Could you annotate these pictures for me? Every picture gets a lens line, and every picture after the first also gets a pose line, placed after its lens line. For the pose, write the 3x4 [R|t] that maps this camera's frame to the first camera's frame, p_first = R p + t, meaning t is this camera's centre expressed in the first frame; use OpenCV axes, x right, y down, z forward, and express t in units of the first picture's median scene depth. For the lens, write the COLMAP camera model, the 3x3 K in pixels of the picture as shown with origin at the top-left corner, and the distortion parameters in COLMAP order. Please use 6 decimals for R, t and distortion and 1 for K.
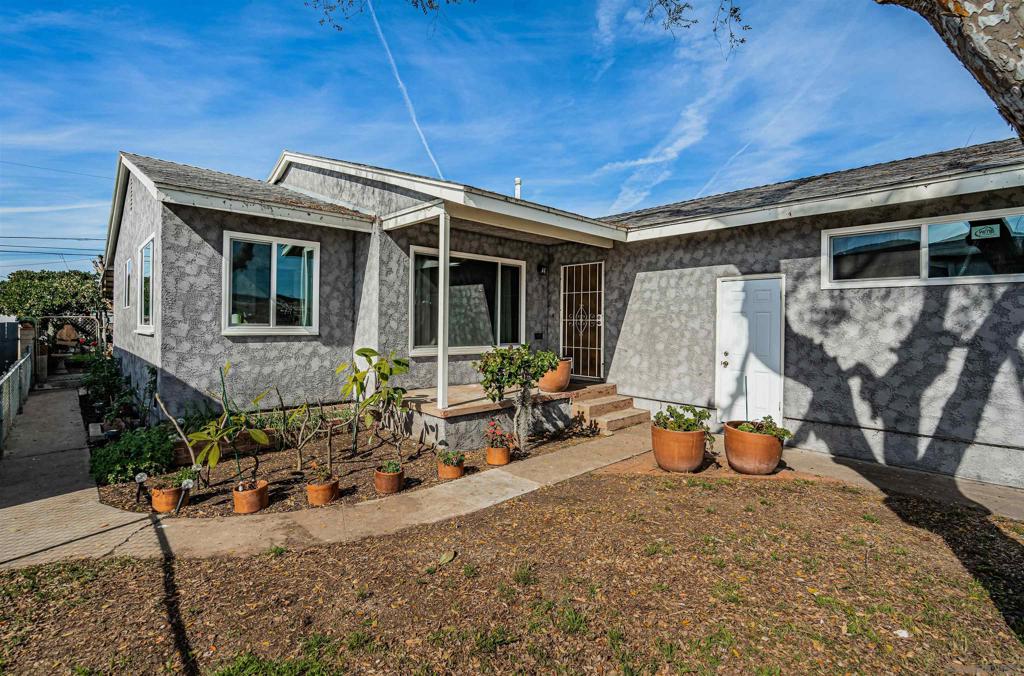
lens RADIAL K [[456.7, 0, 507.5], [0, 456.7, 330.3], [0, 0, 1]] dist [-0.008036, 0.008384]
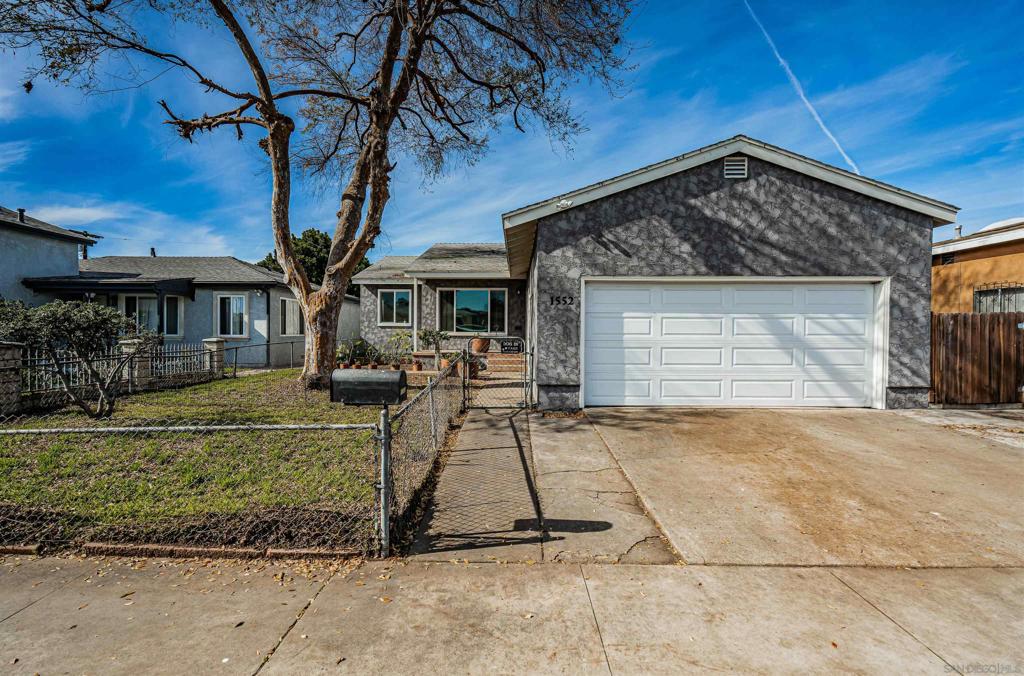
lens RADIAL K [[459.9, 0, 513.3], [0, 459.9, 350.0], [0, 0, 1]] dist [0.002194, 0.000889]
pose [[0.715247, 0.026351, -0.698375, 1.343332], [-0.011009, 0.999590, 0.026441, 0.051317], [0.698785, -0.011223, 0.715244, -0.321786]]
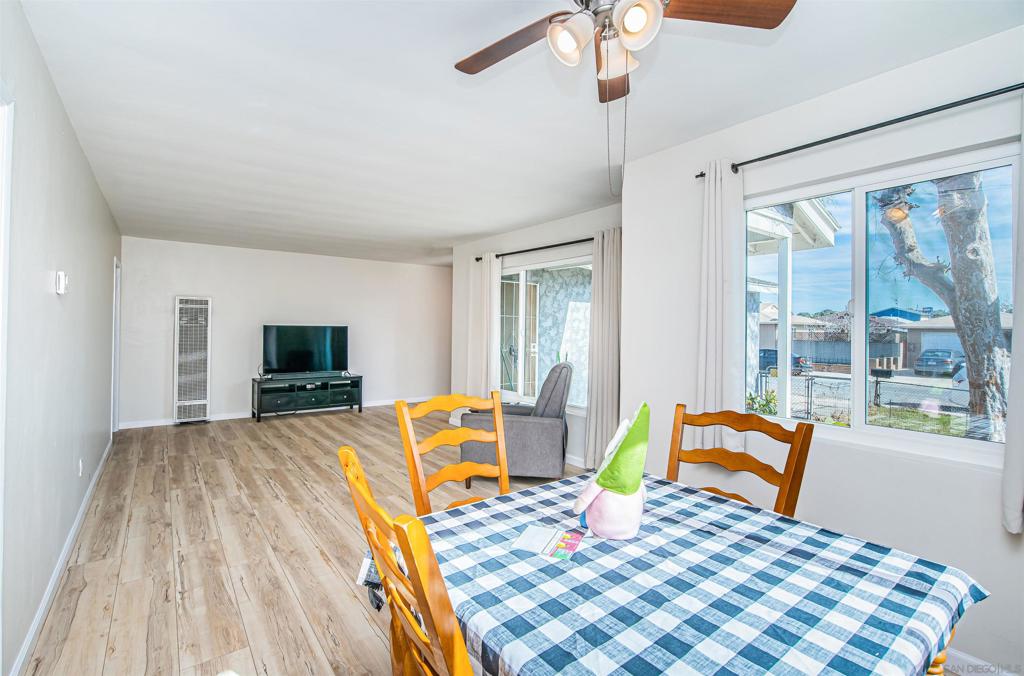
lens RADIAL K [[467.7, 0, 501.6], [0, 467.7, 328.8], [0, 0, 1]] dist [-0.001507, -0.000272]
pose [[0.132332, -0.000407, 0.991205, -0.662878], [0.004270, 0.999991, -0.000160, -0.059153], [-0.991196, 0.004253, 0.132333, 0.896102]]
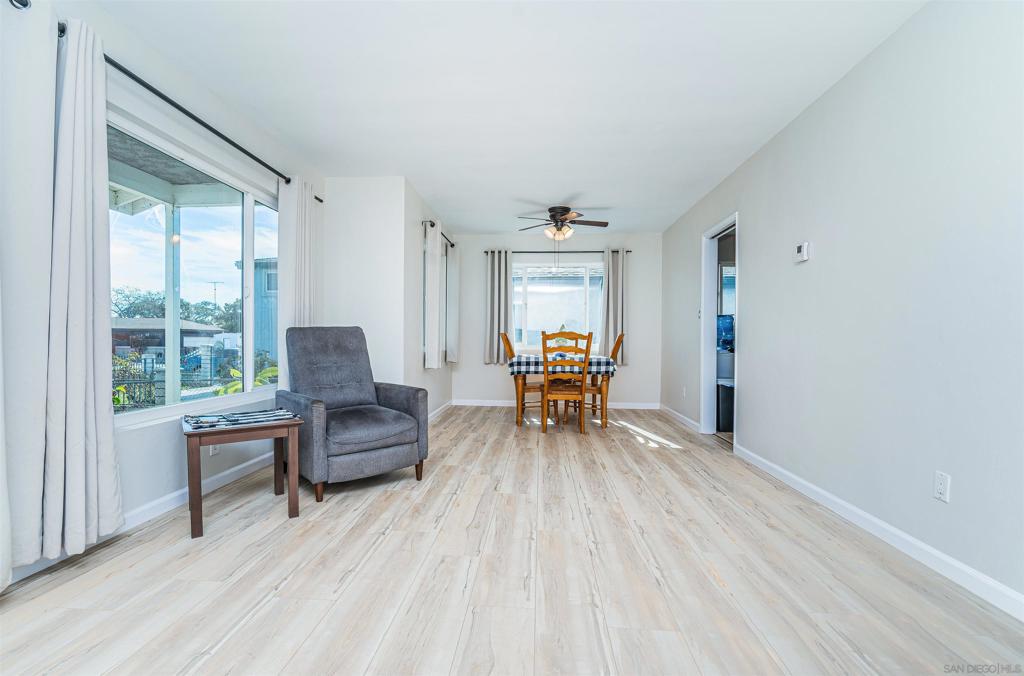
lens RADIAL K [[464.3, 0, 507.9], [0, 464.3, 341.3], [0, 0, 1]] dist [-0.012864, 0.000421]
pose [[-0.740776, -0.006544, -0.671721, -0.018358], [-0.020022, 0.999723, 0.012340, -0.019431], [0.671454, 0.022591, -0.740702, 1.307144]]
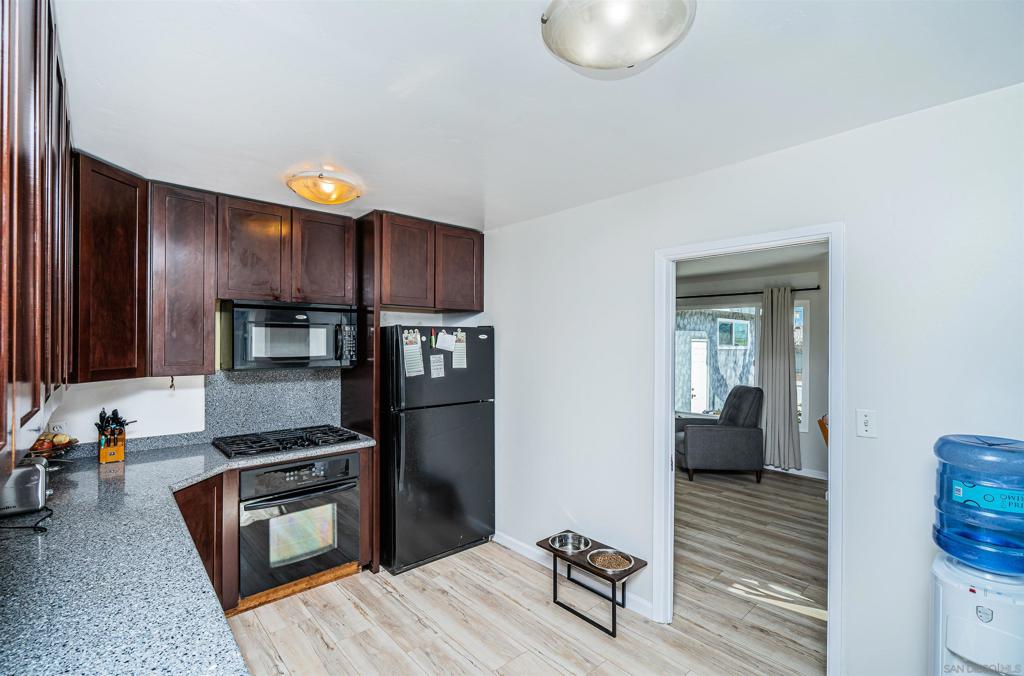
lens RADIAL K [[464.3, 0, 507.9], [0, 464.3, 341.3], [0, 0, 1]] dist [-0.012864, 0.000421]
pose [[0.024873, -0.006863, 0.999667, -0.837378], [0.010083, 0.999927, 0.006614, -0.096393], [-0.999640, 0.009915, 0.024940, 1.217077]]
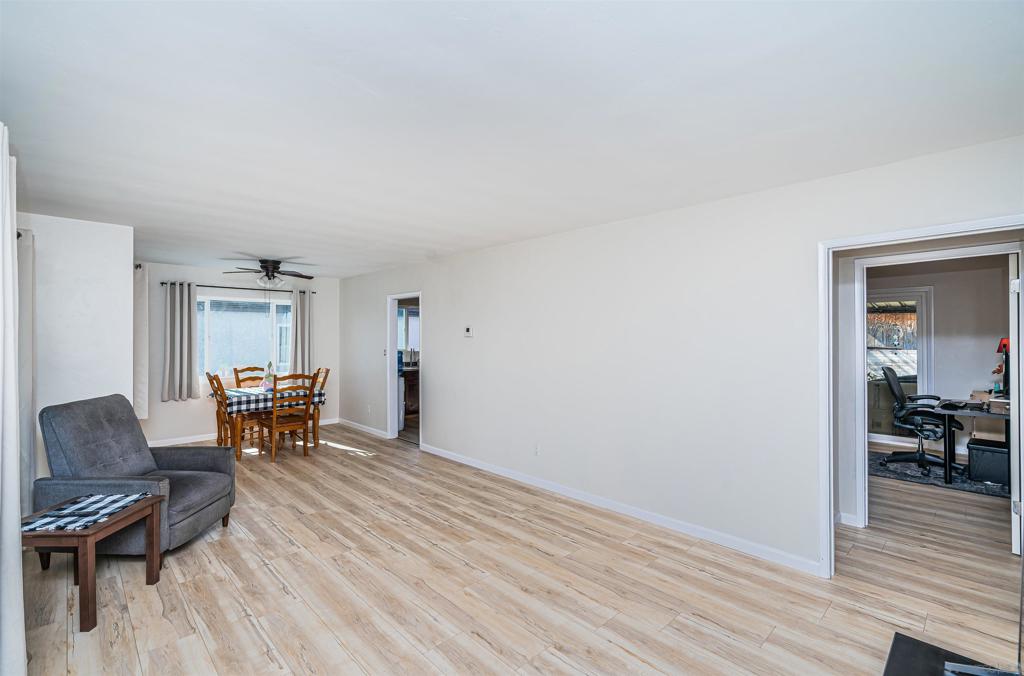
lens RADIAL K [[456.7, 0, 507.5], [0, 456.7, 330.3], [0, 0, 1]] dist [-0.008036, 0.008384]
pose [[0.002032, -0.014086, -0.999899, 0.208877], [-0.014265, 0.999799, -0.014114, -0.081817], [0.999896, 0.014293, 0.001830, 1.246506]]
